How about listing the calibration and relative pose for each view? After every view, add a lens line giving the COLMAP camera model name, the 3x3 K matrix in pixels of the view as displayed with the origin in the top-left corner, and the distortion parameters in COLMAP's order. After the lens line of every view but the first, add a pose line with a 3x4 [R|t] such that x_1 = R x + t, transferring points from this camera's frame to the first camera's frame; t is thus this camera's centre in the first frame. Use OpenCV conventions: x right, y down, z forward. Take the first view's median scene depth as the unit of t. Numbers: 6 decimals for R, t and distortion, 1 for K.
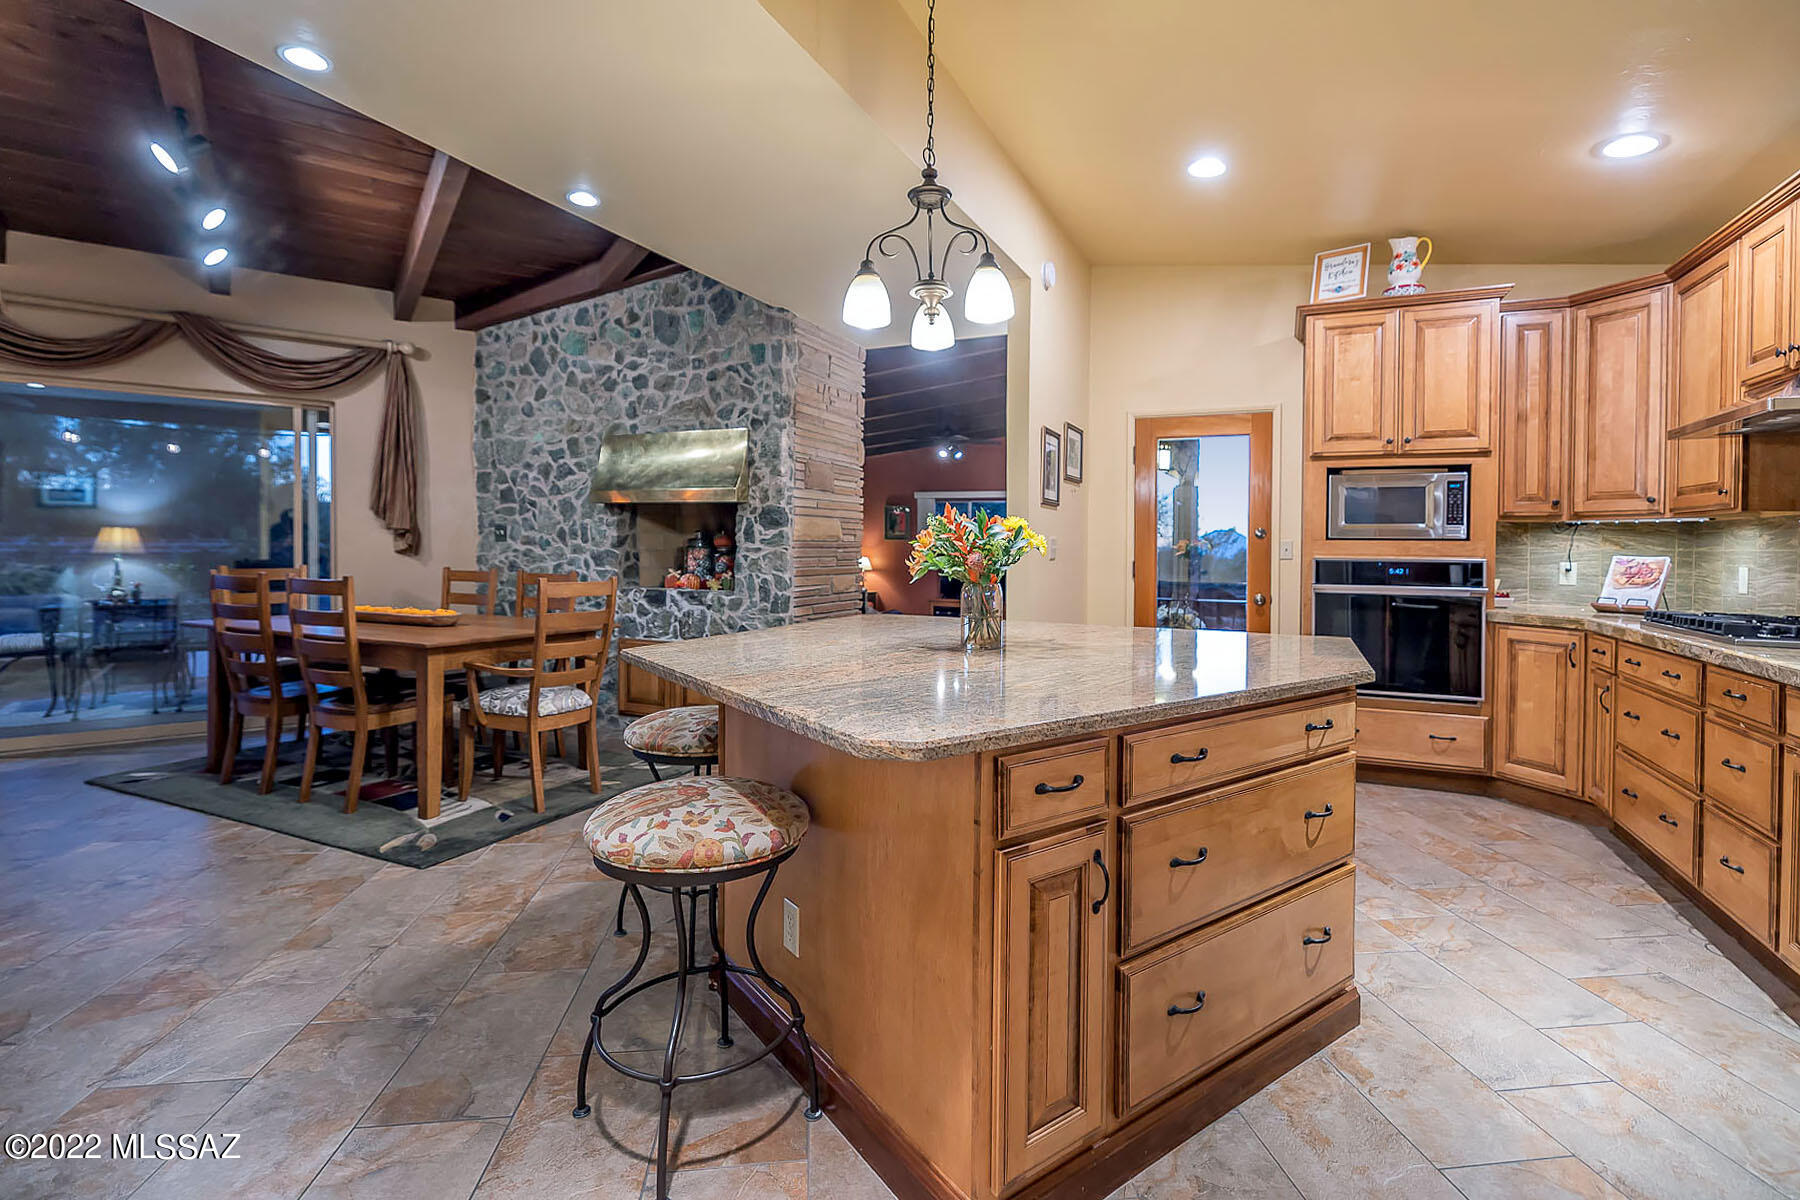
lens RADIAL K [[791.9, 0, 898.2], [0, 791.9, 564.1], [0, 0, 1]] dist [0.002382, -0.000047]
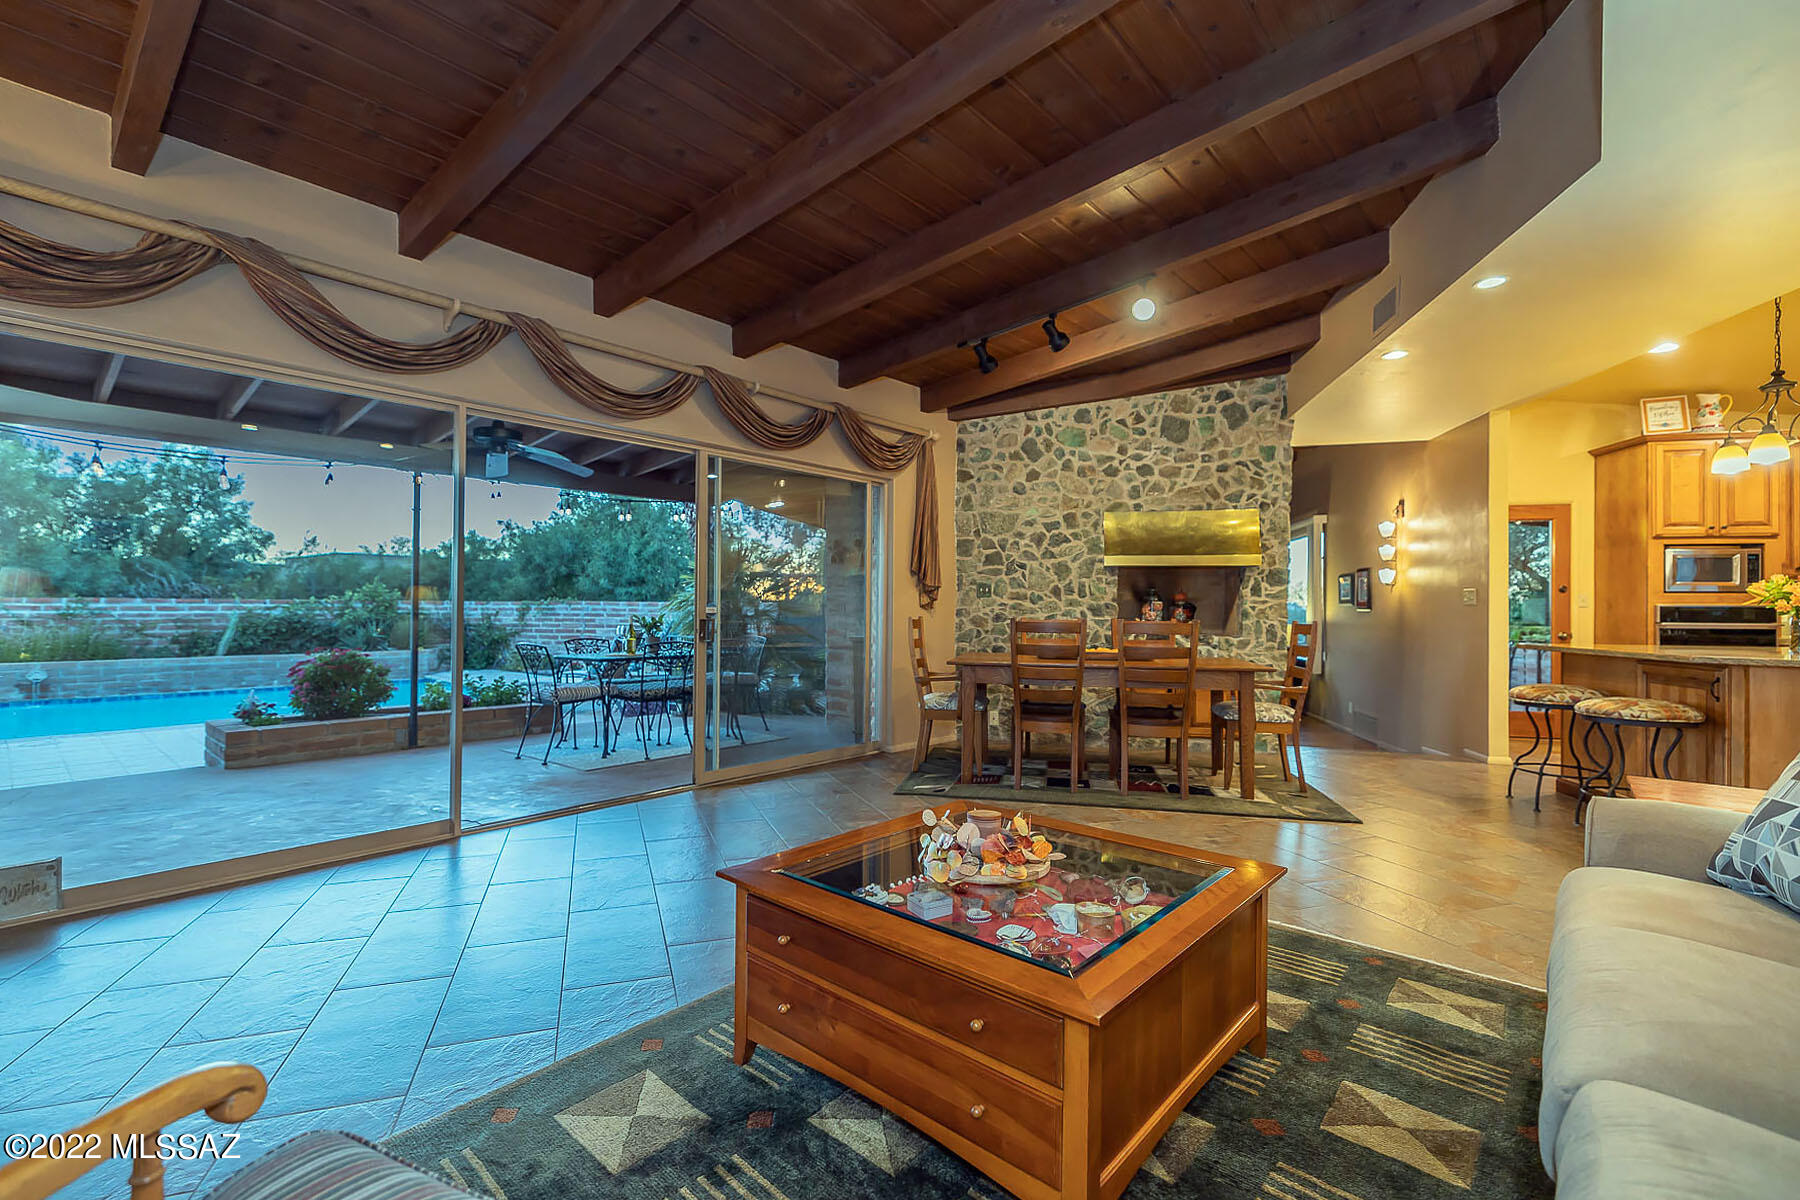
lens RADIAL K [[749.0, 0, 889.1], [0, 749.0, 609.6], [0, 0, 1]] dist [0.002335, 0.000182]
pose [[0.983394, -0.006881, 0.181352, -0.923386], [0.009944, 0.999823, -0.015985, 0.007481], [-0.181210, 0.017523, 0.983288, -0.097175]]
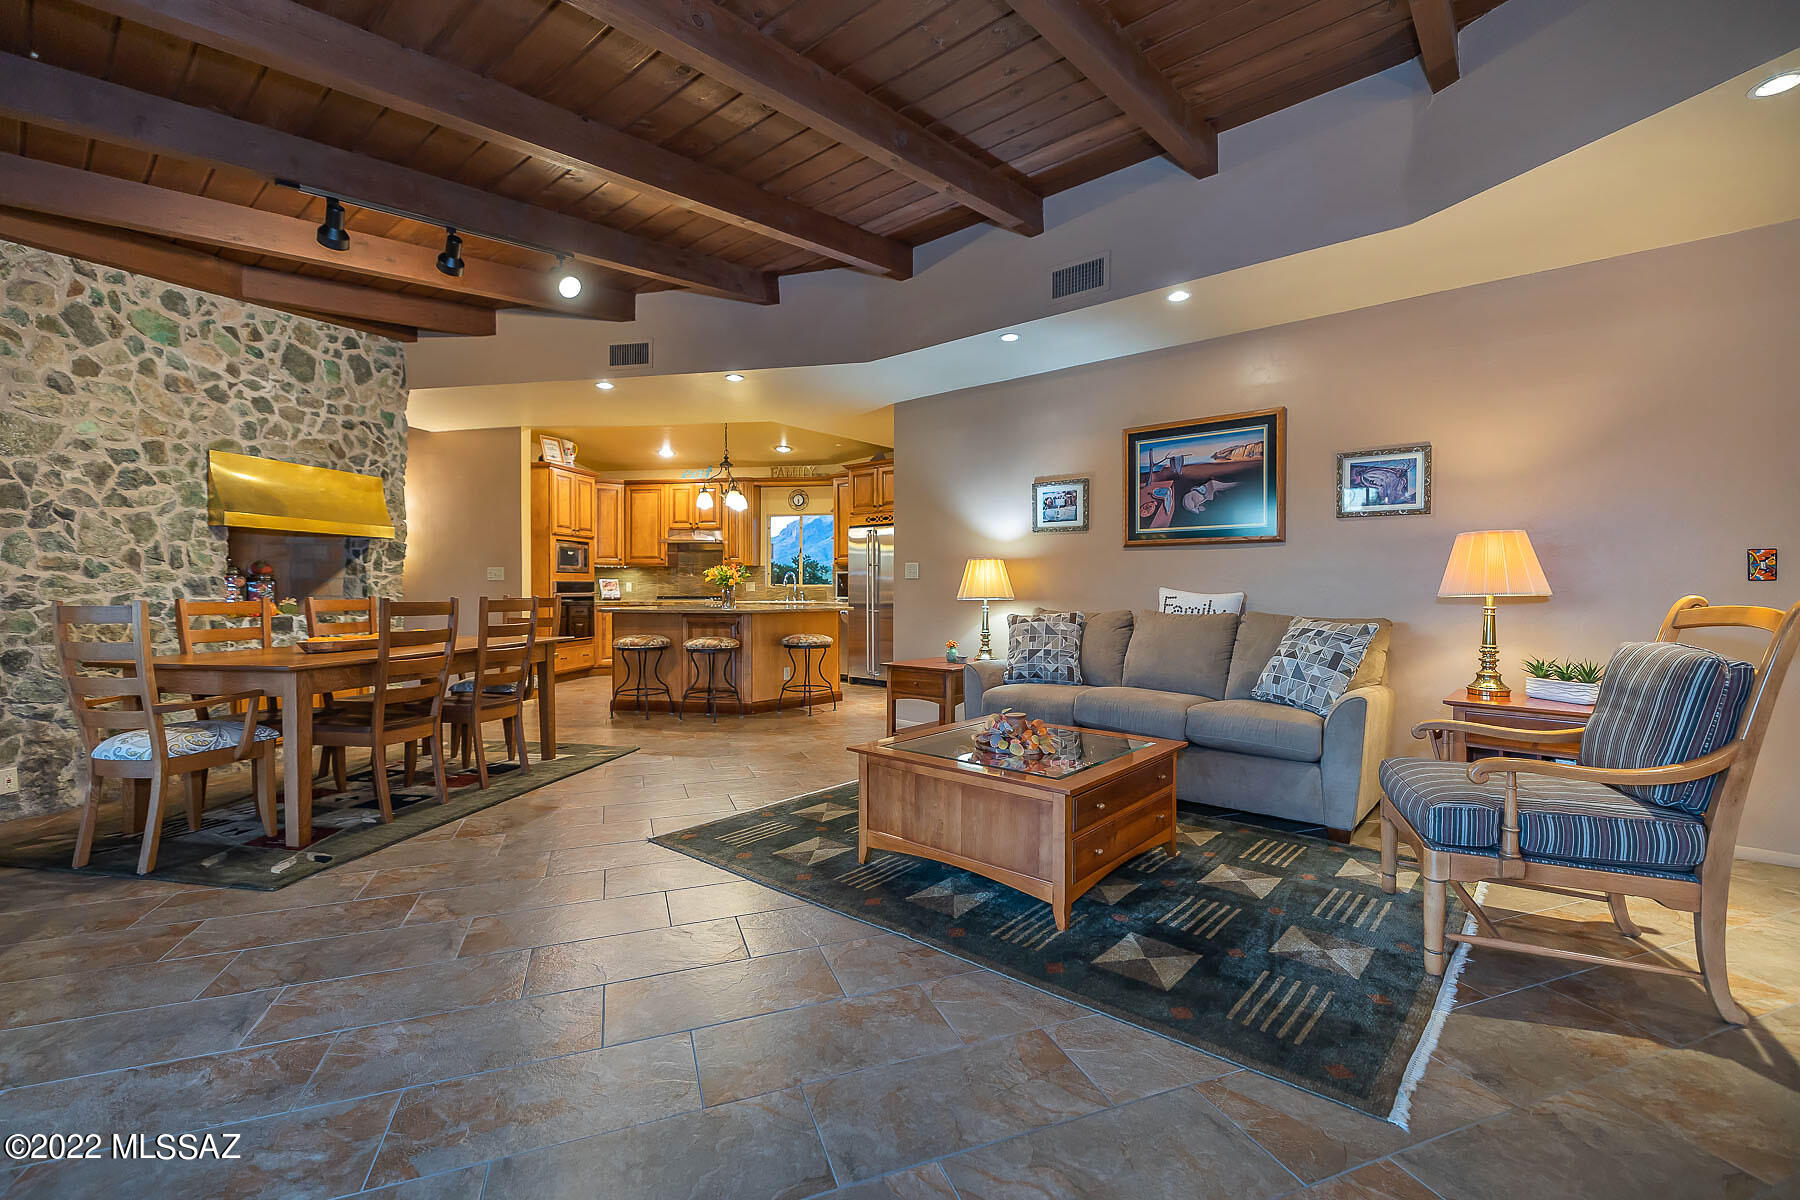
lens RADIAL K [[791.9, 0, 901.0], [0, 791.9, 596.7], [0, 0, 1]] dist [0.002382, -0.000047]
pose [[-0.205925, -0.023728, 0.978280, -1.411978], [0.018340, 0.999437, 0.028102, -0.006961], [-0.978396, 0.023728, -0.205374, 0.427190]]
